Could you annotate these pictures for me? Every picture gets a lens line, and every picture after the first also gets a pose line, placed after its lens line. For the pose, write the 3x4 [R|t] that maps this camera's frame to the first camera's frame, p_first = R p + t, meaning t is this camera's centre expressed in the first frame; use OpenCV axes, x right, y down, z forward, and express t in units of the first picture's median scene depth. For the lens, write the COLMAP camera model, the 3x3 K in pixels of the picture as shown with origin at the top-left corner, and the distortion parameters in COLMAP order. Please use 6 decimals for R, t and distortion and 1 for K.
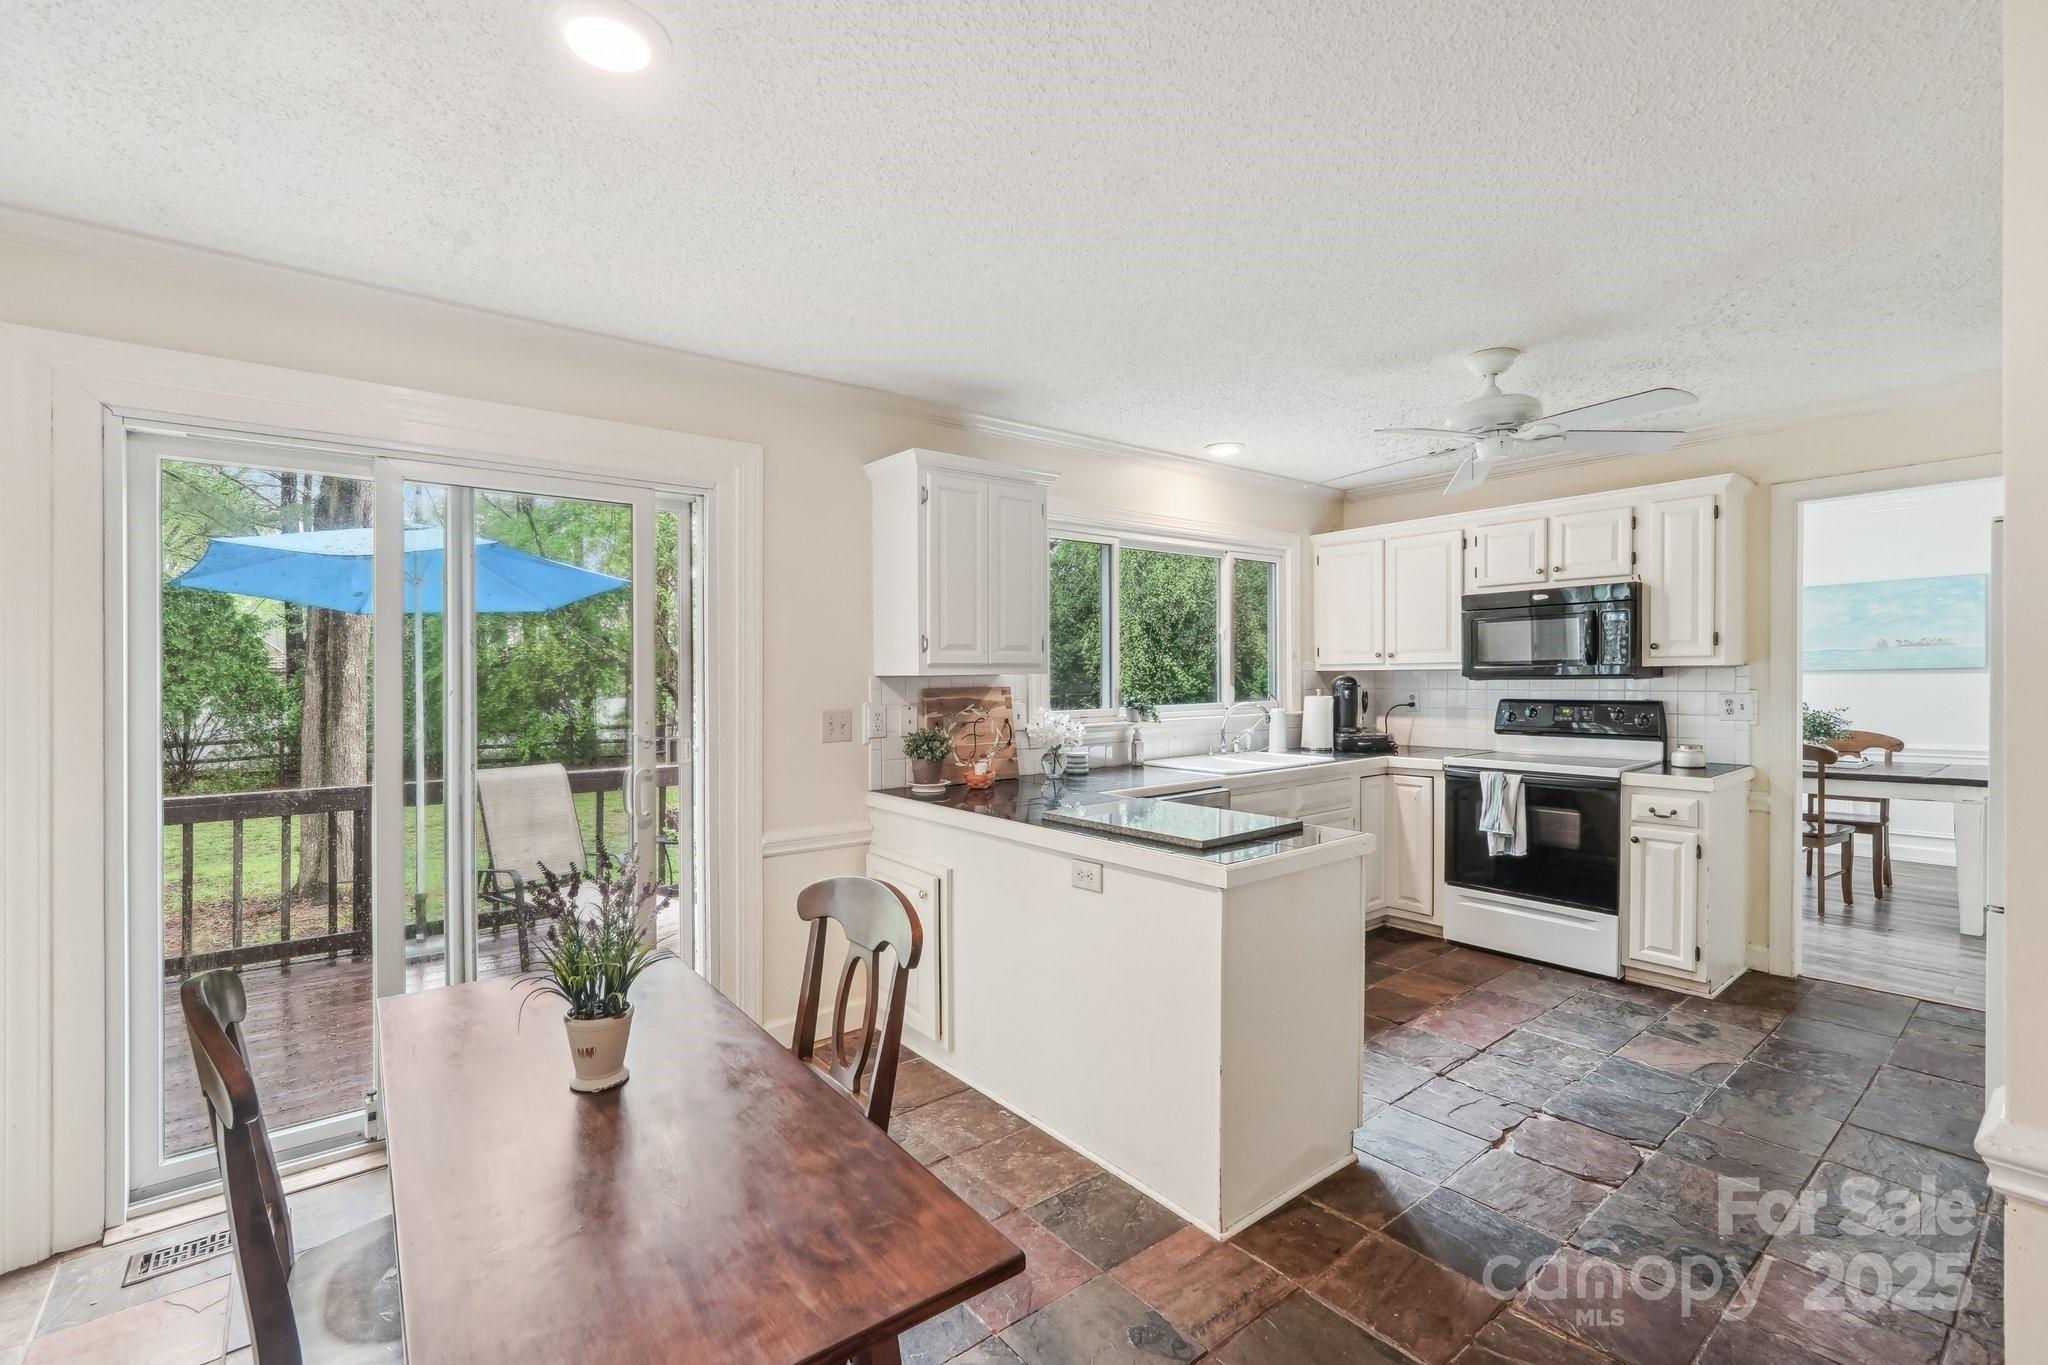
lens RADIAL K [[887.6, 0, 1019.5], [0, 887.6, 710.2], [0, 0, 1]] dist [-0.019319, 0.000031]
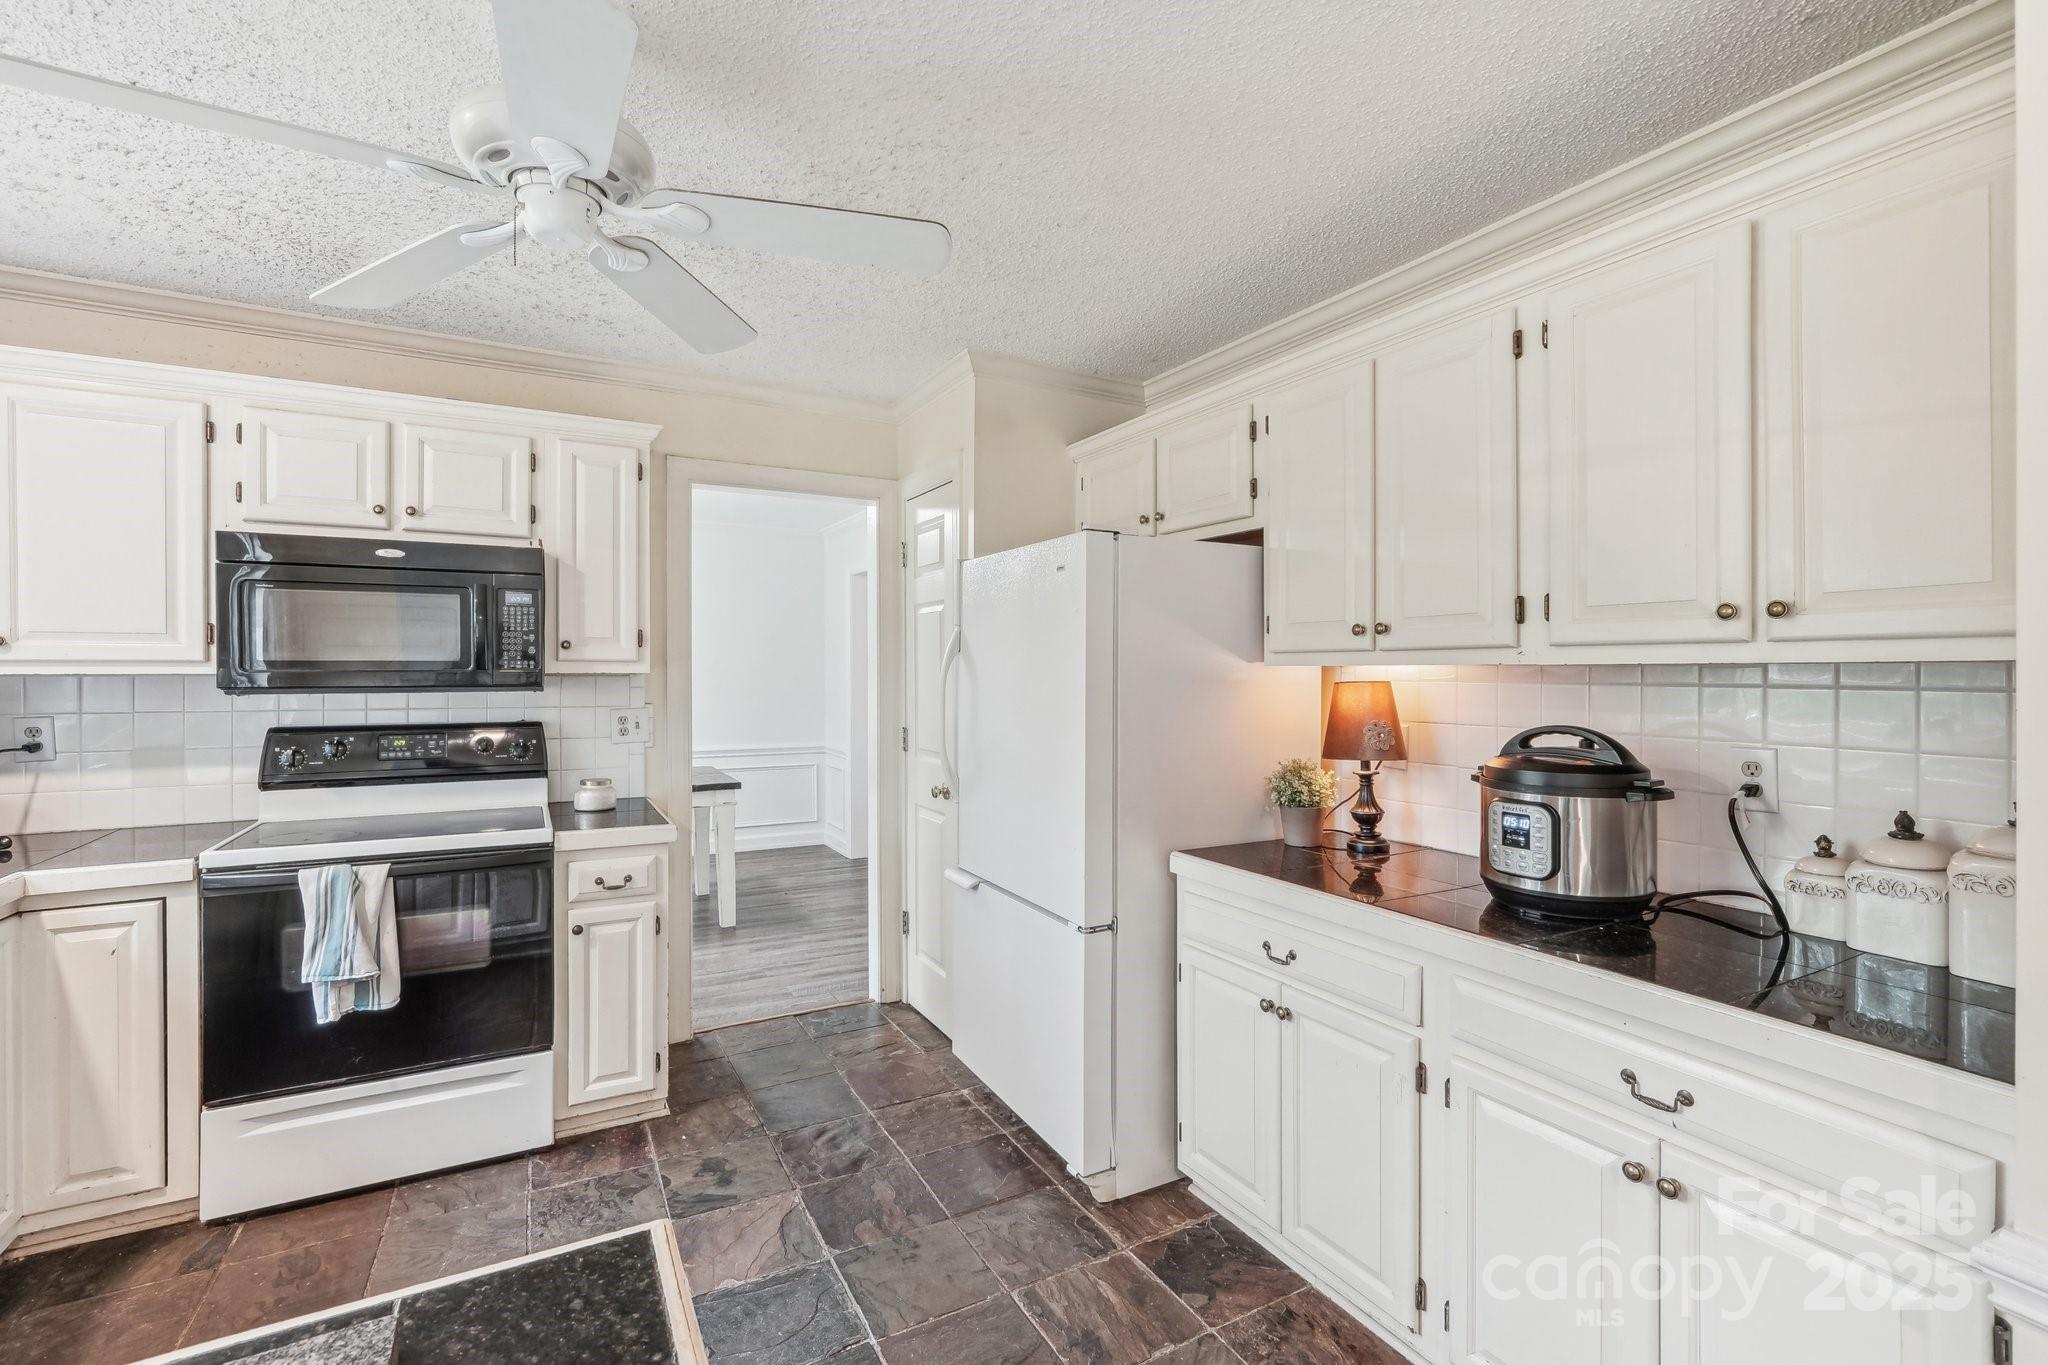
lens RADIAL K [[897.2, 0, 1045.7], [0, 897.2, 680.7], [0, 0, 1]] dist [-0.025133, 0.008281]
pose [[0.150327, 0.000802, 0.988636, 0.074097], [0.036952, 0.999296, -0.006430, -0.024031], [-0.987946, 0.037499, 0.150192, 0.498732]]
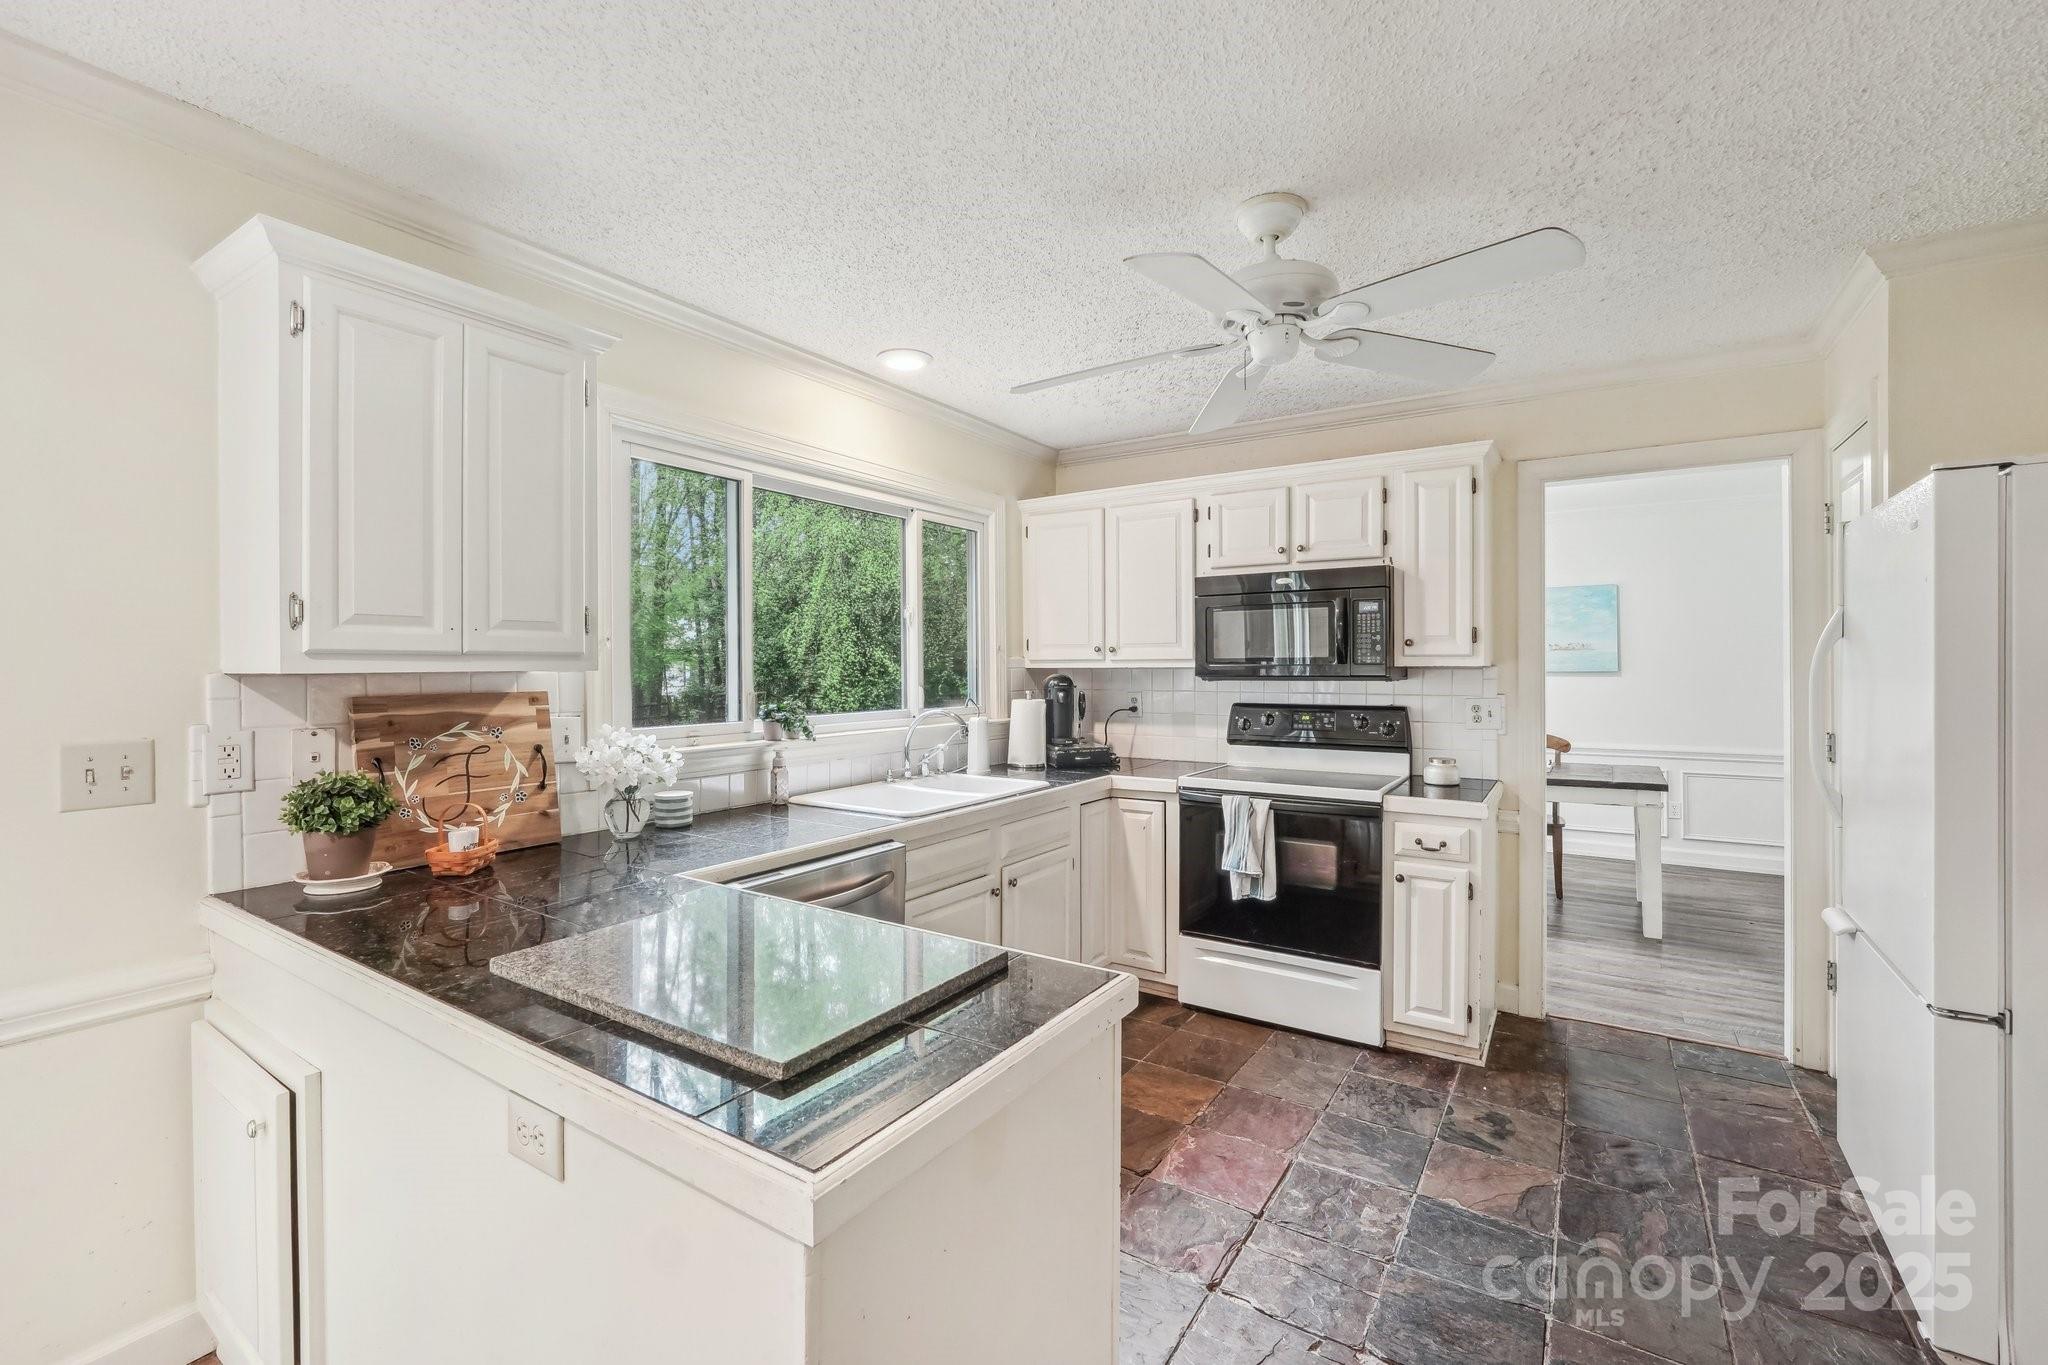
lens RADIAL K [[871.7, 0, 1024.0], [0, 871.7, 682.5], [0, 0, 1]] dist [-0.014267, -0.000013]
pose [[0.947694, 0.002375, 0.319171, 0.103478], [0.005472, 0.999704, -0.023686, -0.015840], [-0.319133, 0.024194, 0.947401, 0.318492]]
